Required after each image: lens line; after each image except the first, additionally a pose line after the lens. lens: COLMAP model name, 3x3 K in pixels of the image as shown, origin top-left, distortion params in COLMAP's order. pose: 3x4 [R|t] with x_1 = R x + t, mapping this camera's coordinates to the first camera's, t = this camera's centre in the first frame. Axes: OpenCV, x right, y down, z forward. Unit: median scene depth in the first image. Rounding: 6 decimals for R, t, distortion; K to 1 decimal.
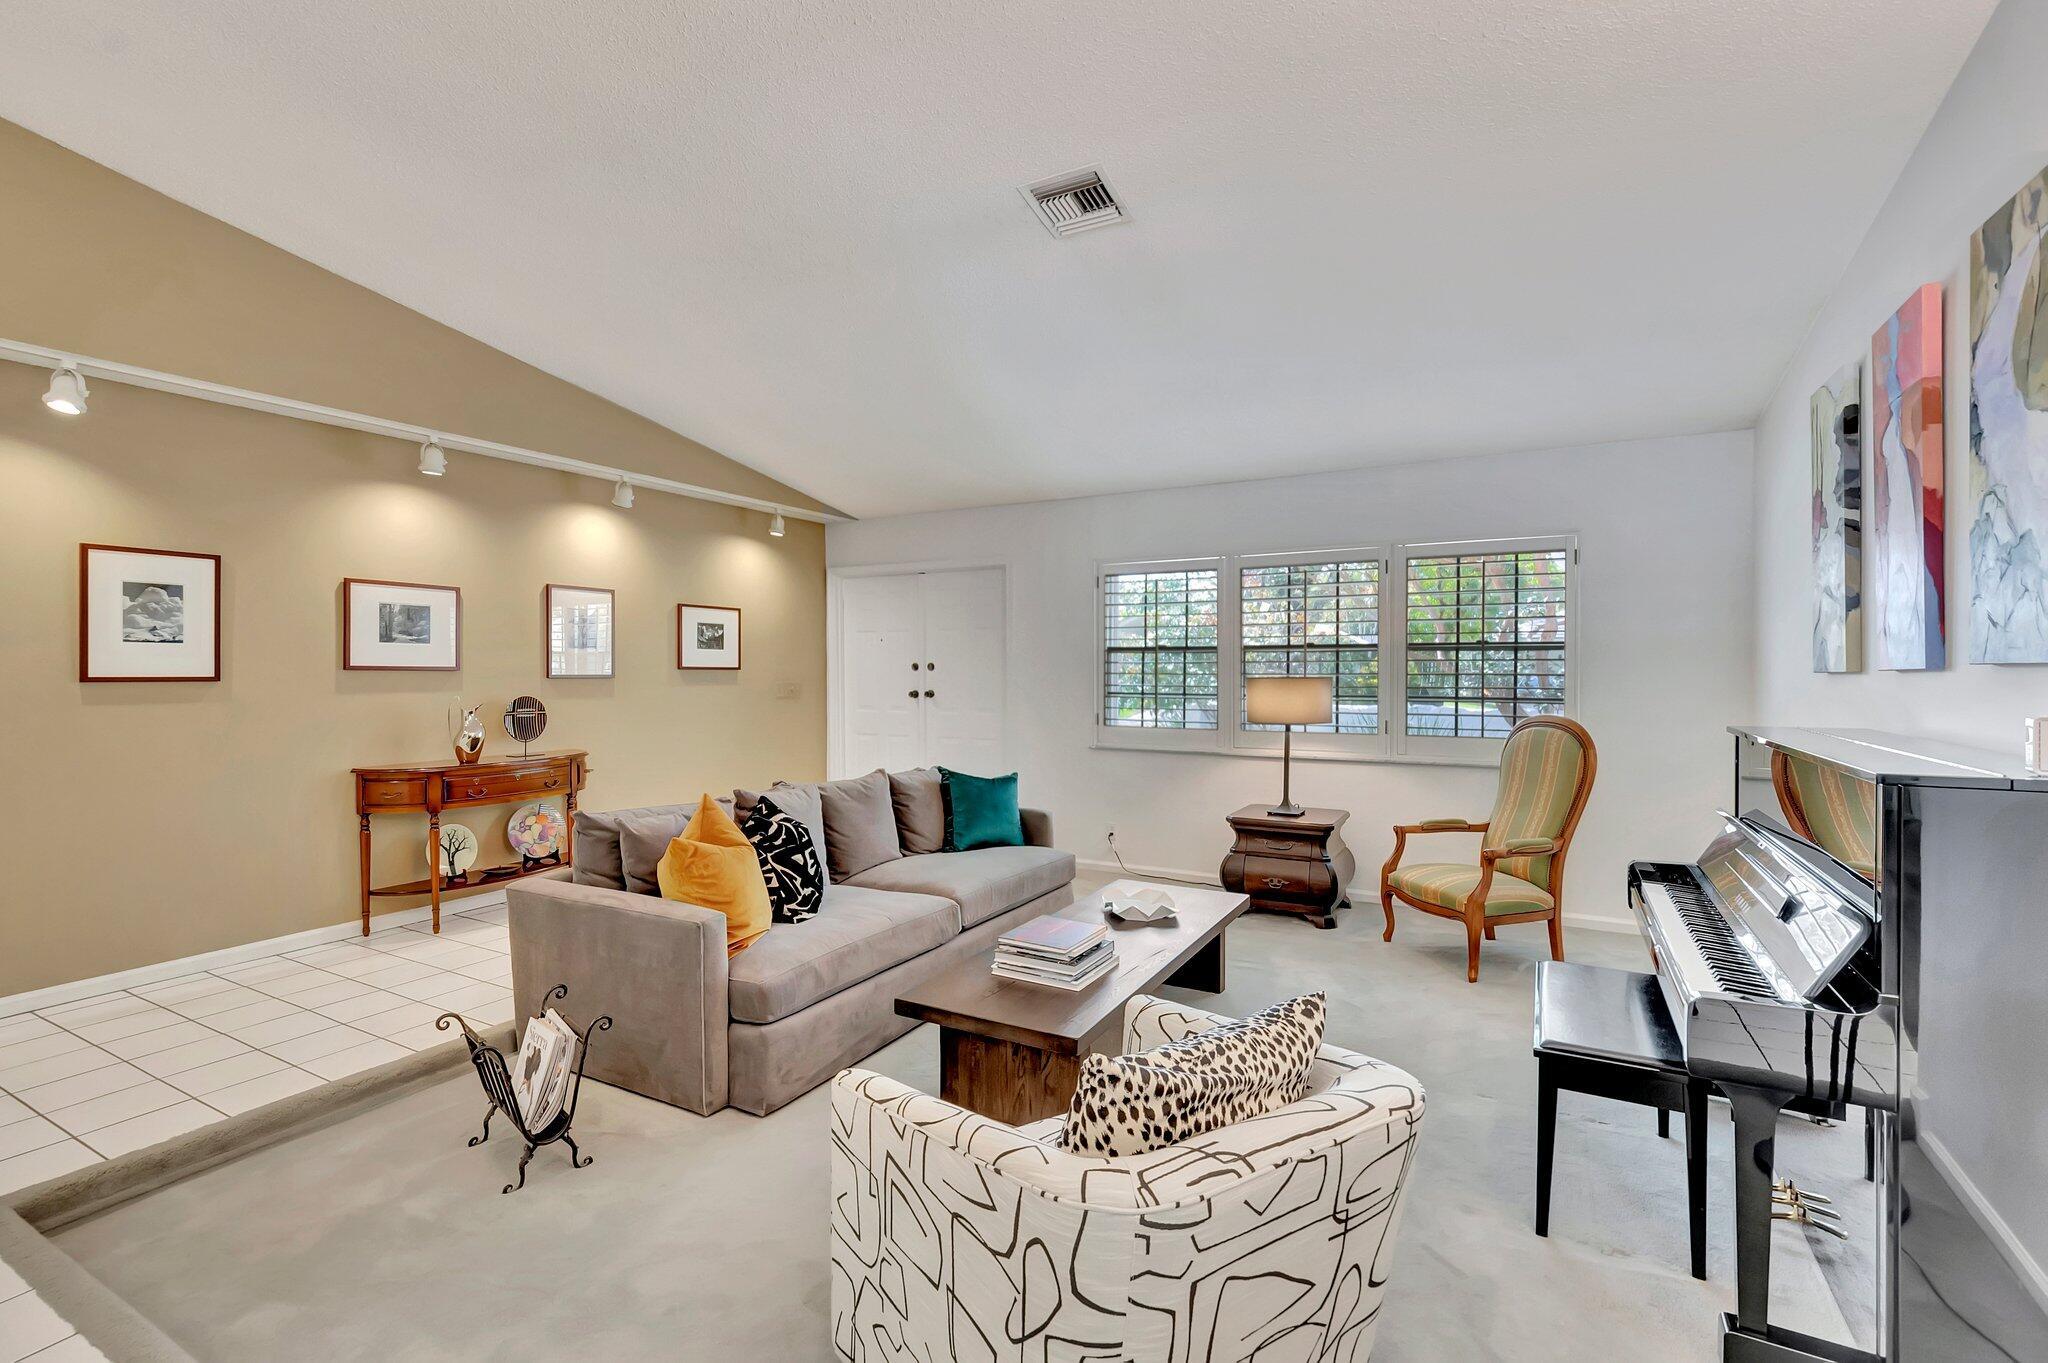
lens RADIAL K [[906.8, 0, 976.1], [0, 906.8, 675.6], [0, 0, 1]] dist [-0.004119, 0.001236]
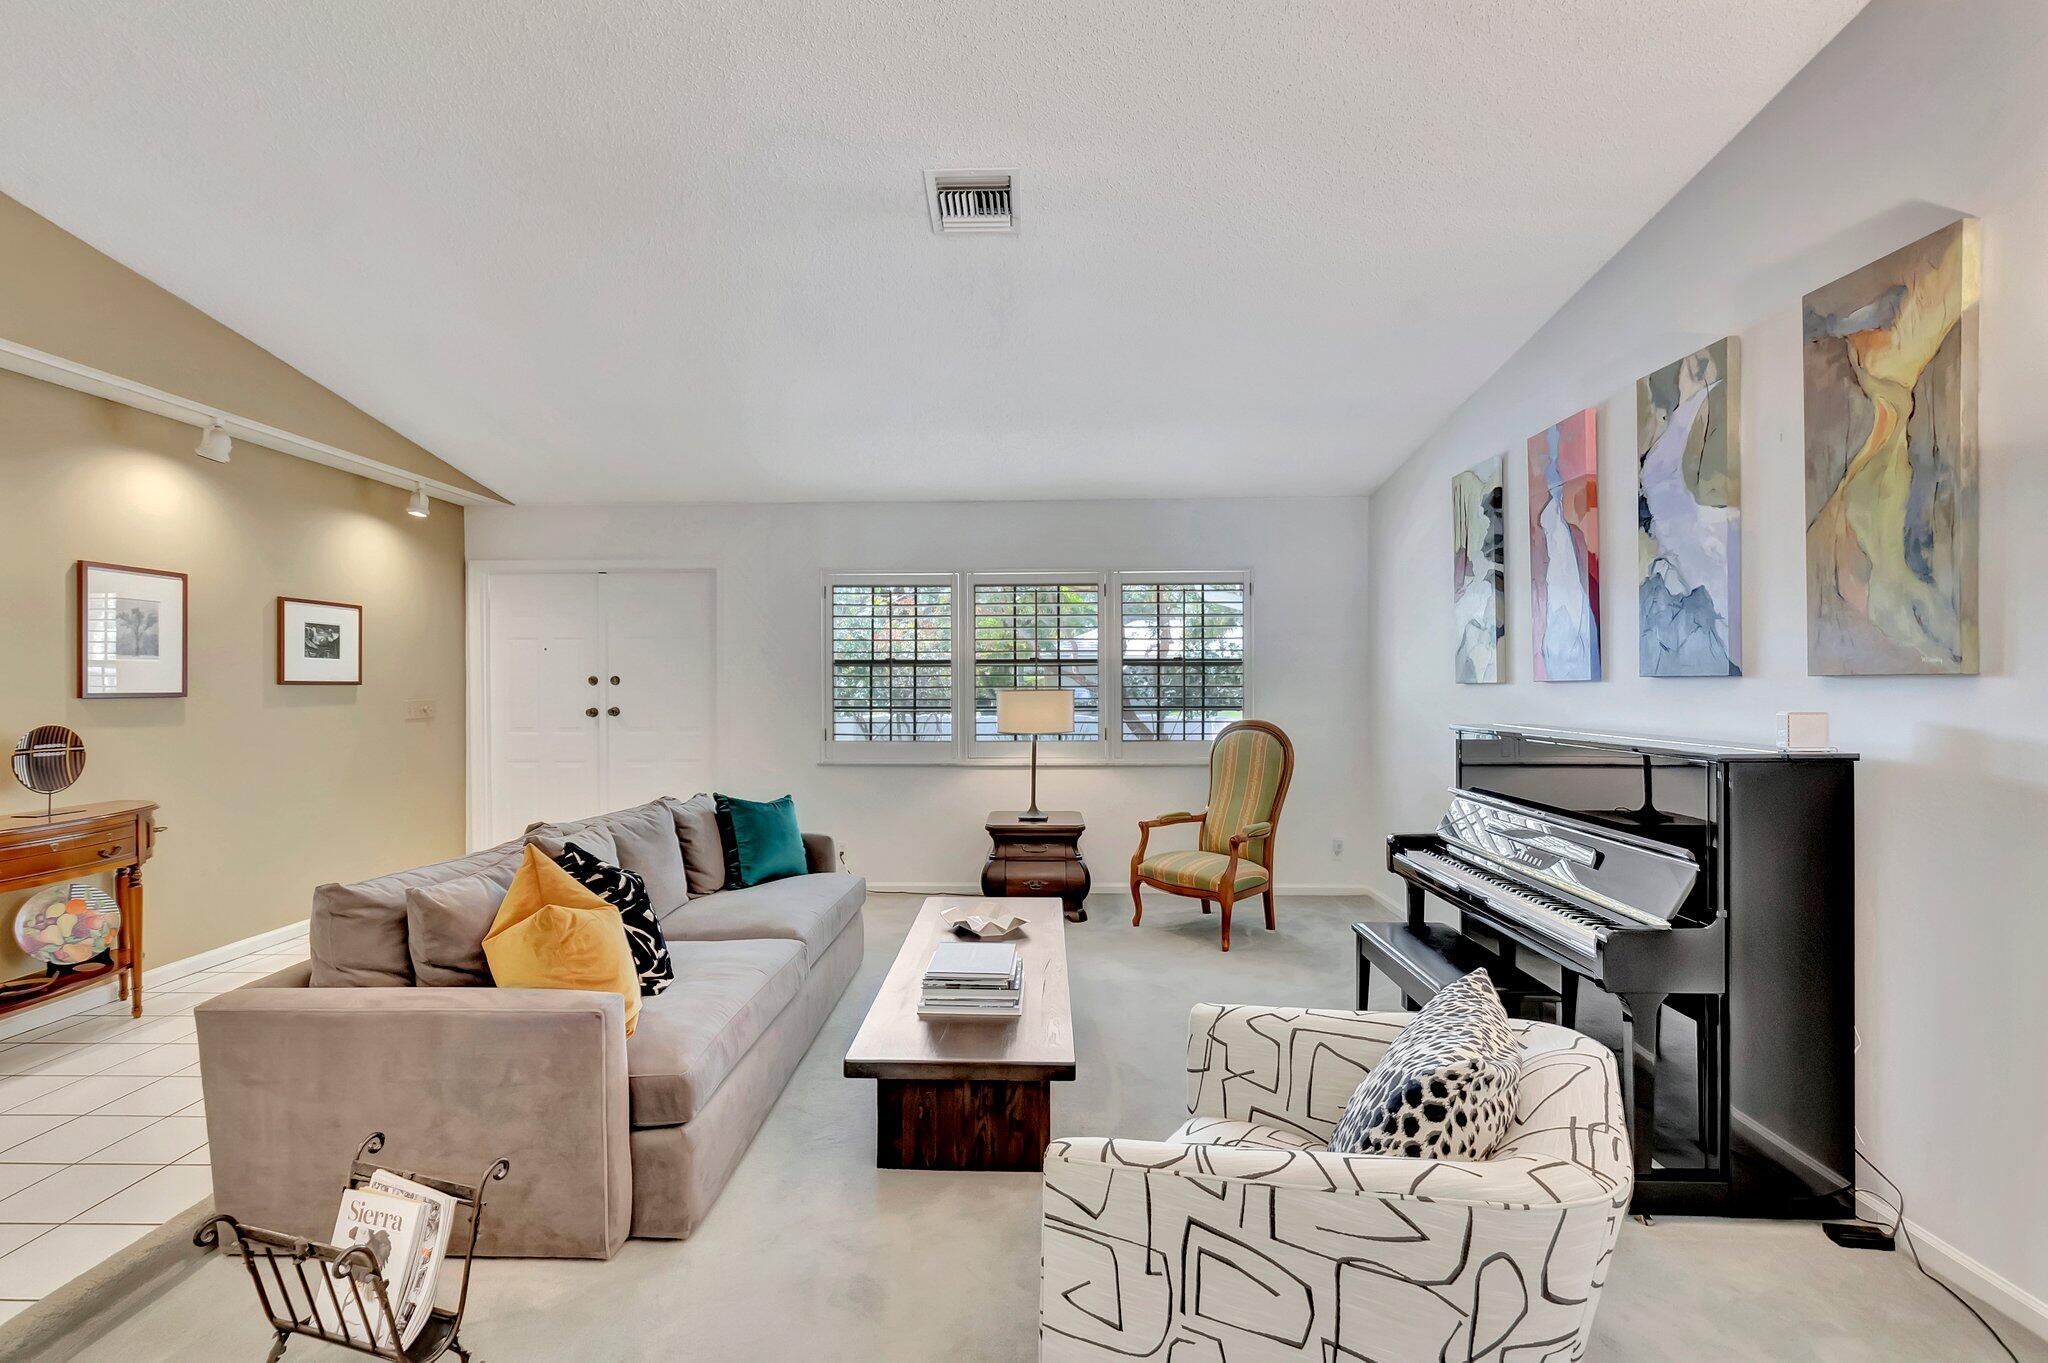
lens RADIAL K [[906.8, 0, 1011.8], [0, 906.8, 679.8], [0, 0, 1]] dist [-0.004119, 0.001236]
pose [[0.885154, -0.001816, 0.465295, -0.267030], [0.006534, 0.999942, -0.008526, -0.001450], [-0.465252, 0.010587, 0.885115, 0.111038]]
